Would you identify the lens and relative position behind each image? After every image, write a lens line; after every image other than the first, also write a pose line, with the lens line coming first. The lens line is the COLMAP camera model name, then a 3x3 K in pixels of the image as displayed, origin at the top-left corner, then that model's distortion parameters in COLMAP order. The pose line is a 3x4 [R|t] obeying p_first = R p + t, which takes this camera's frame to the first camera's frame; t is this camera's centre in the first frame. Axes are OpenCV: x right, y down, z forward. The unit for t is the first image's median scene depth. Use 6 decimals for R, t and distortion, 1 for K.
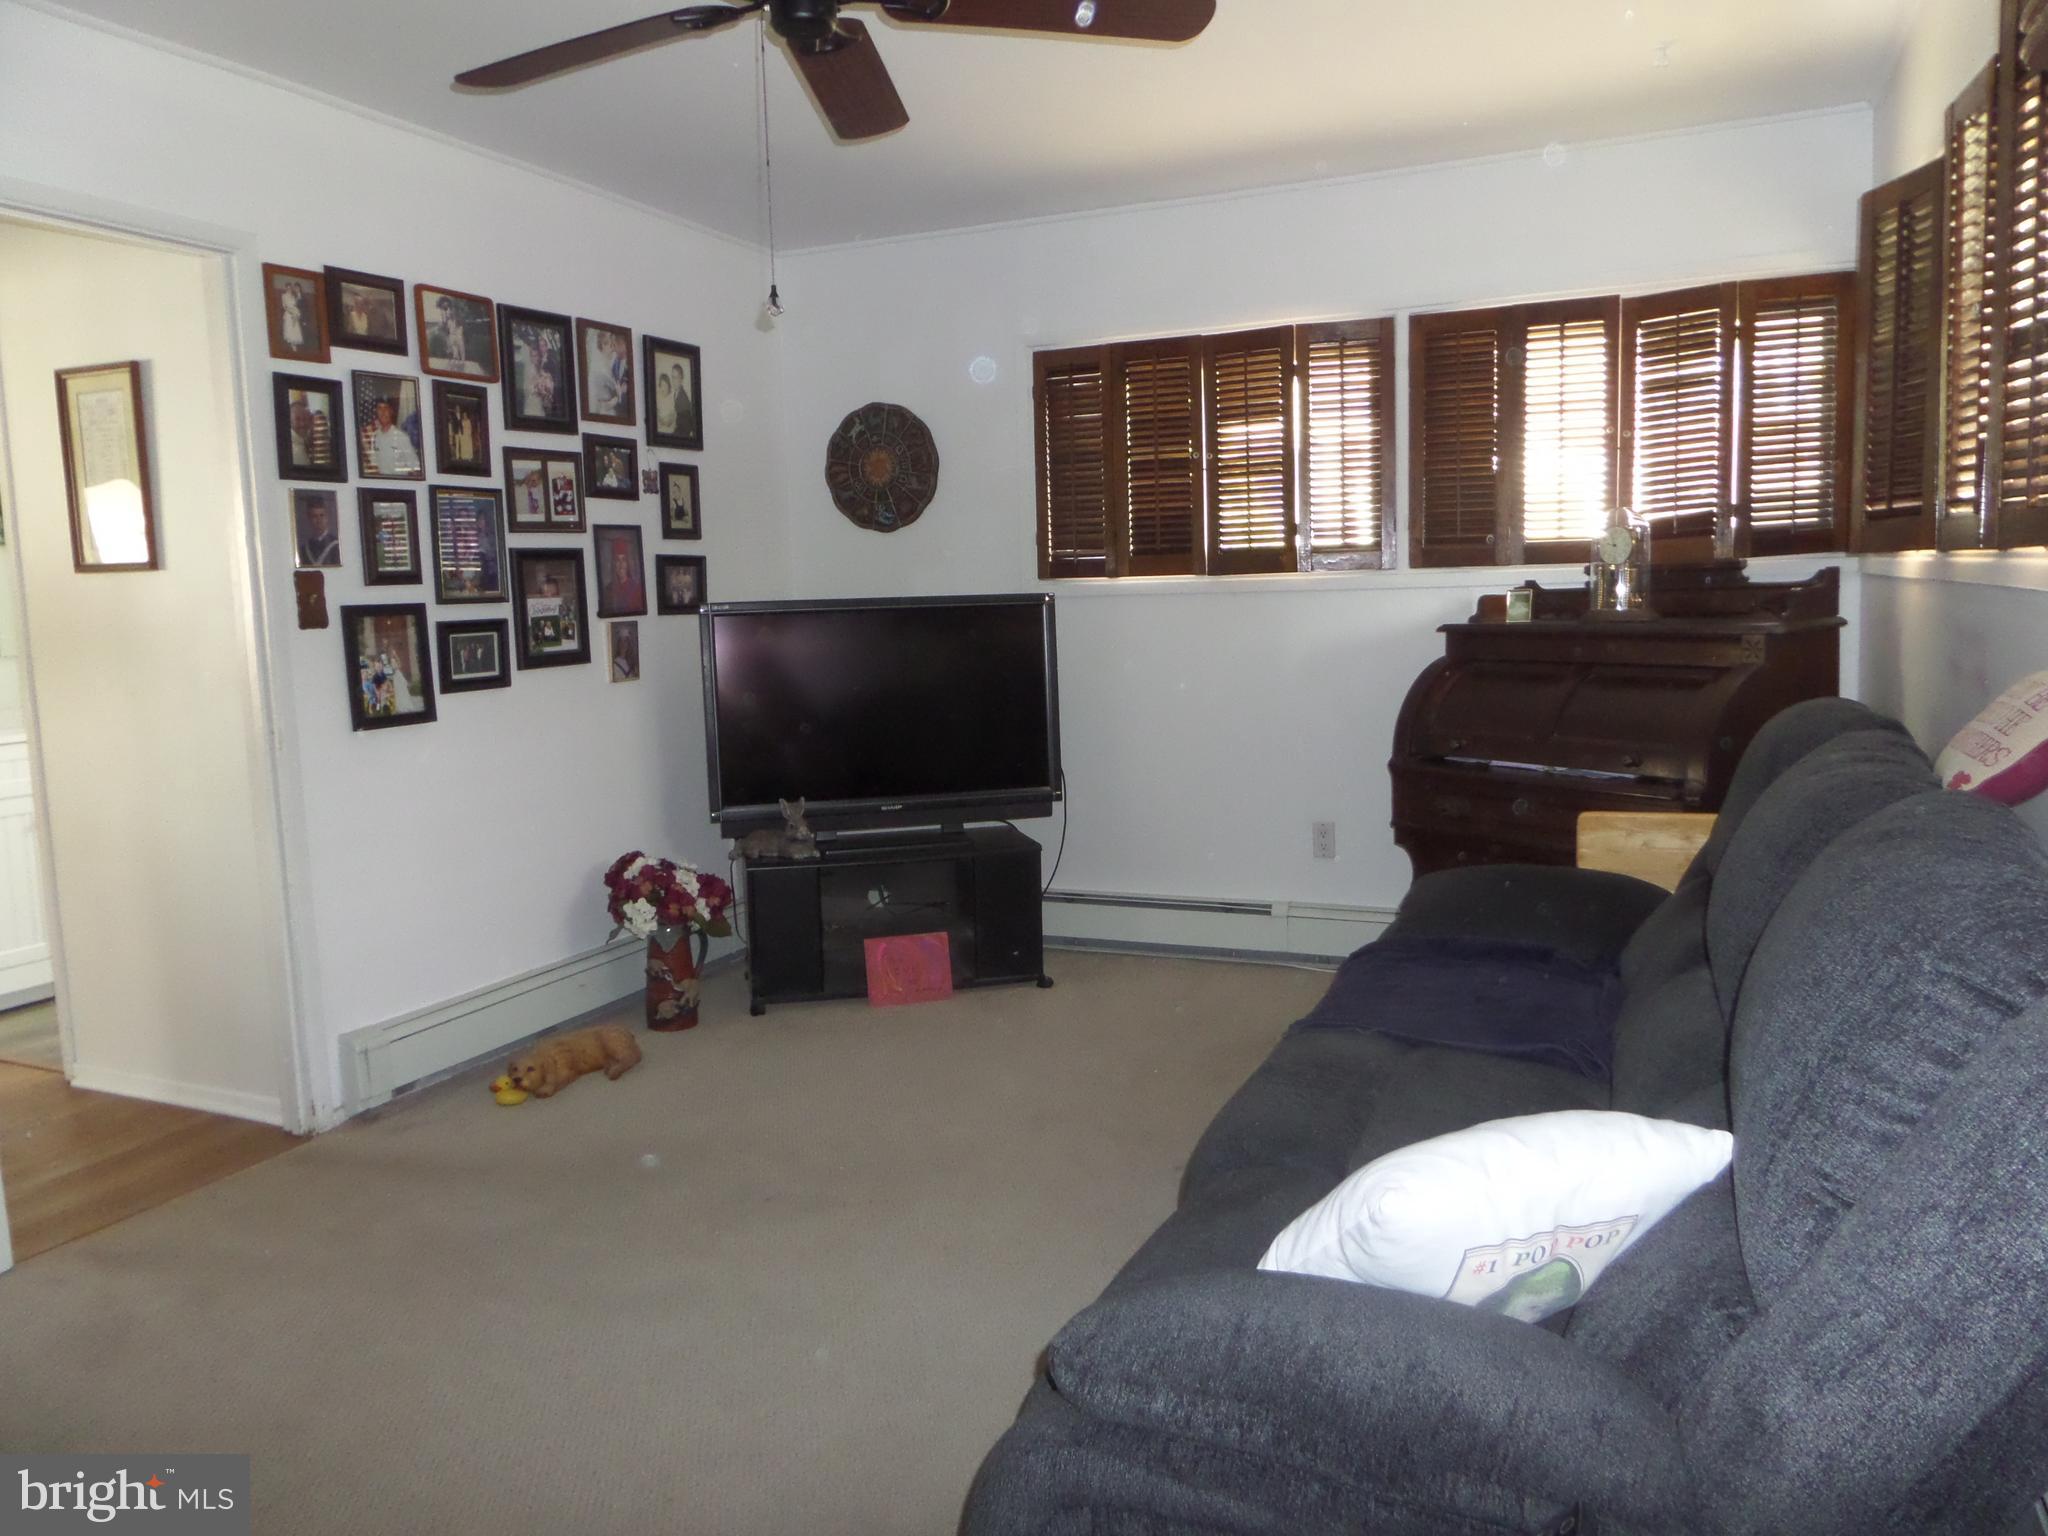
lens RADIAL K [[1473.7, 0, 1019.2], [0, 1473.7, 769.4], [0, 0, 1]] dist [-0.005886, -0.022067]
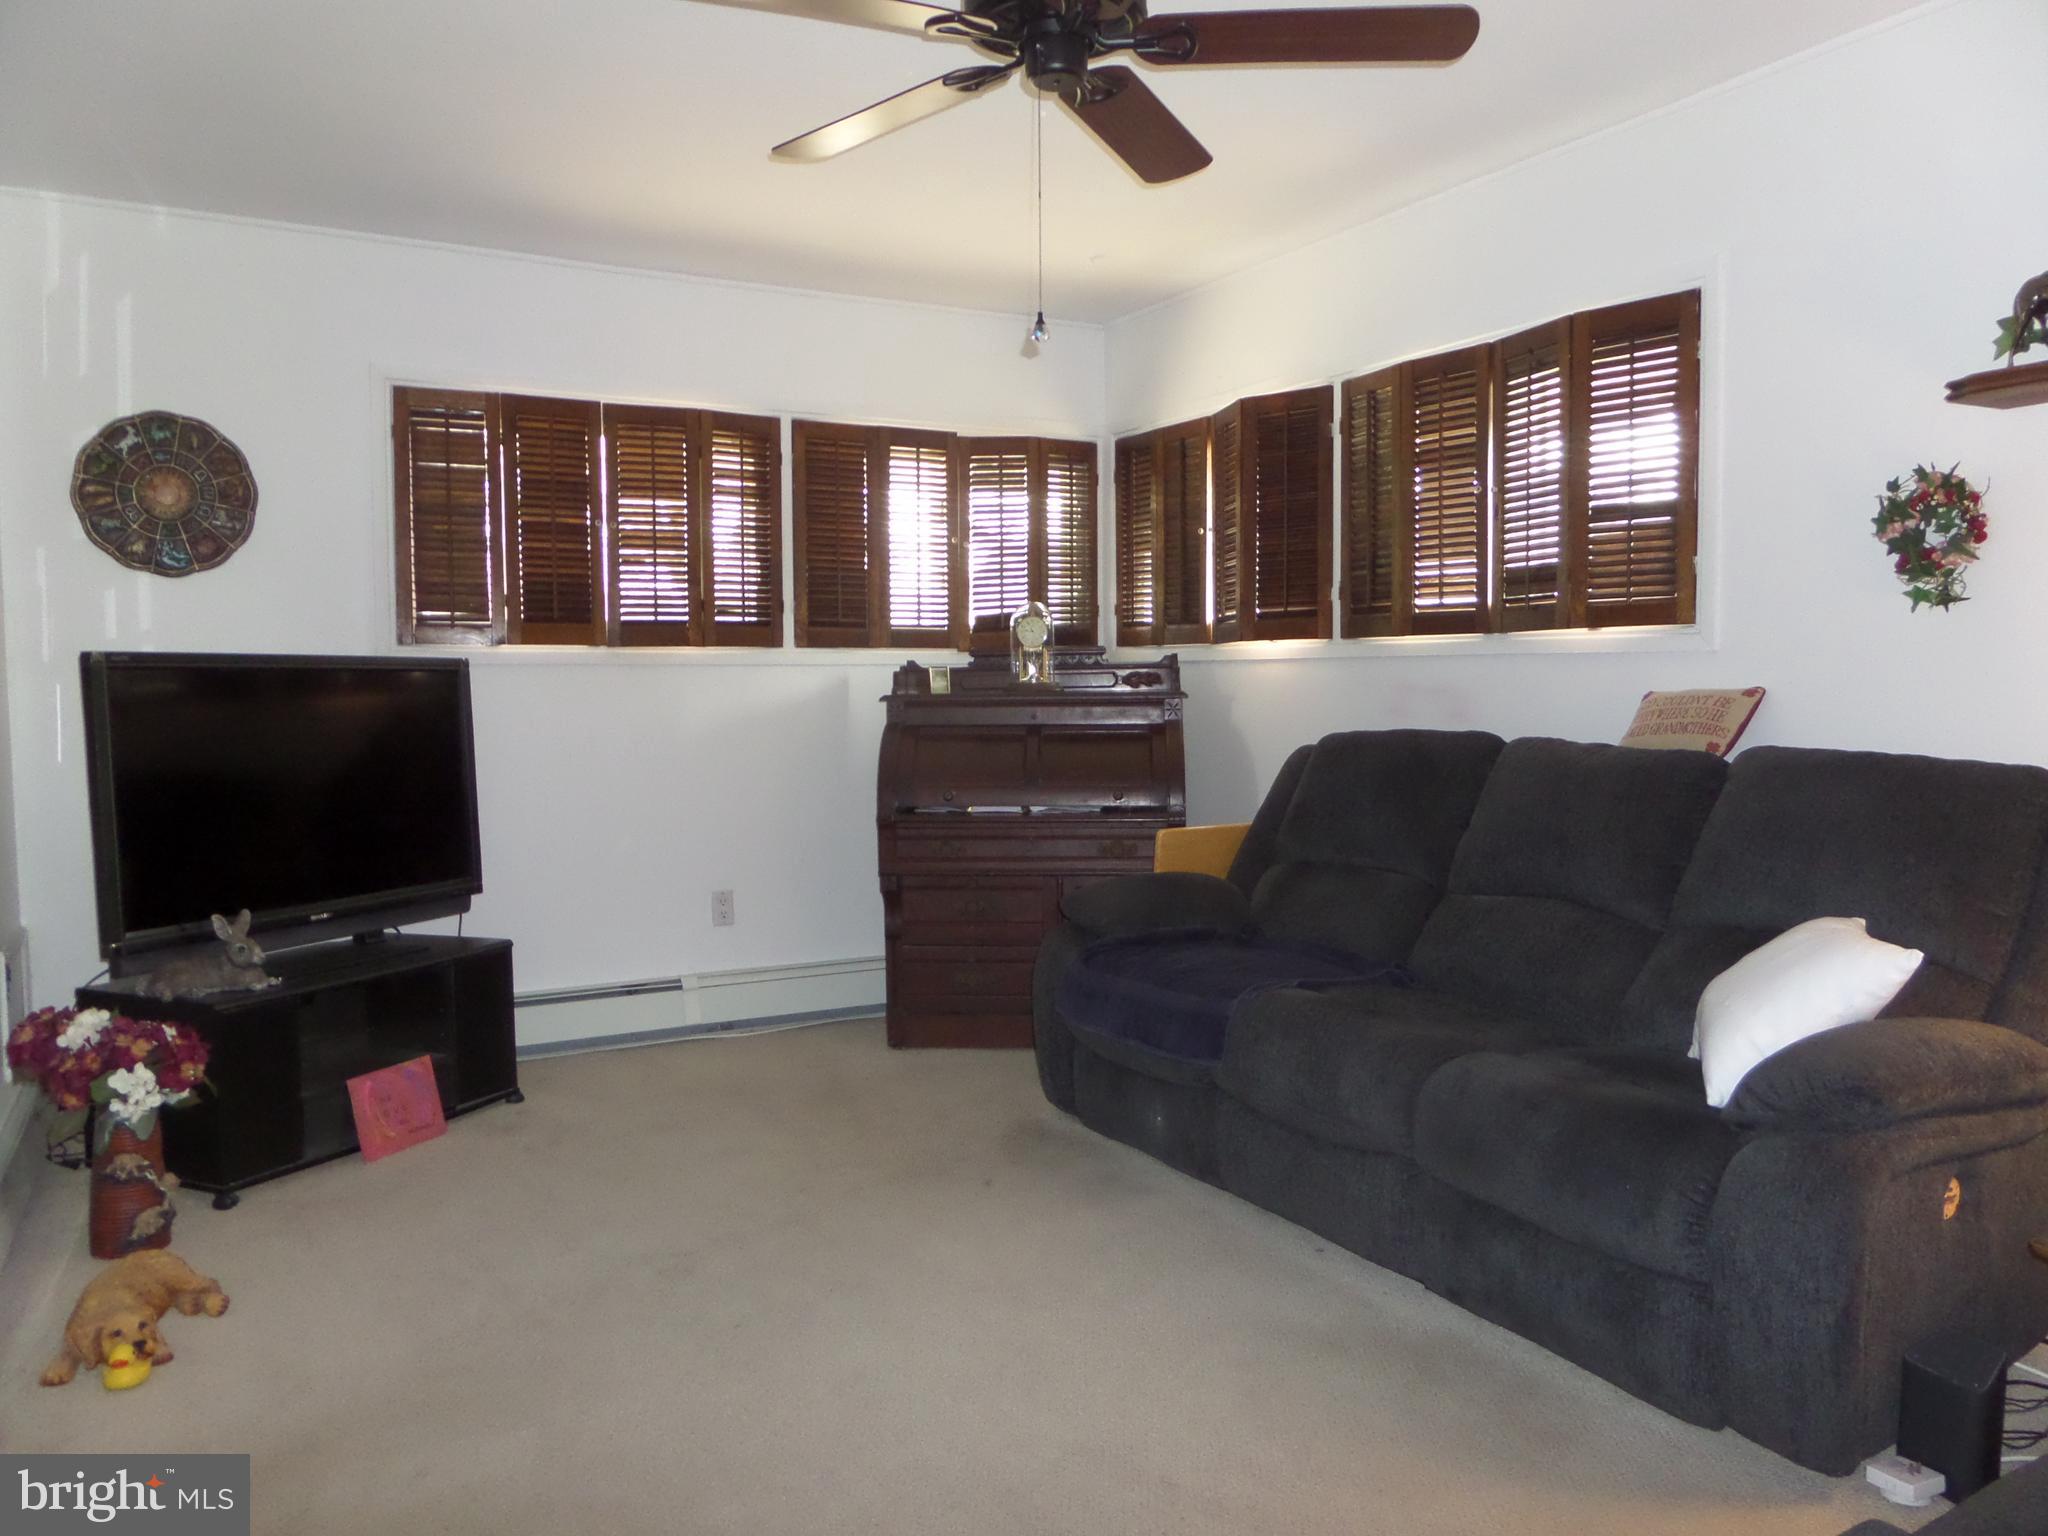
lens RADIAL K [[1473.7, 0, 1019.2], [0, 1473.7, 769.4], [0, 0, 1]] dist [-0.005886, -0.022067]
pose [[0.607140, -0.020895, 0.794320, -0.495662], [0.087912, 0.995283, -0.041015, 0.012643], [-0.789717, 0.094732, 0.606113, 0.213397]]
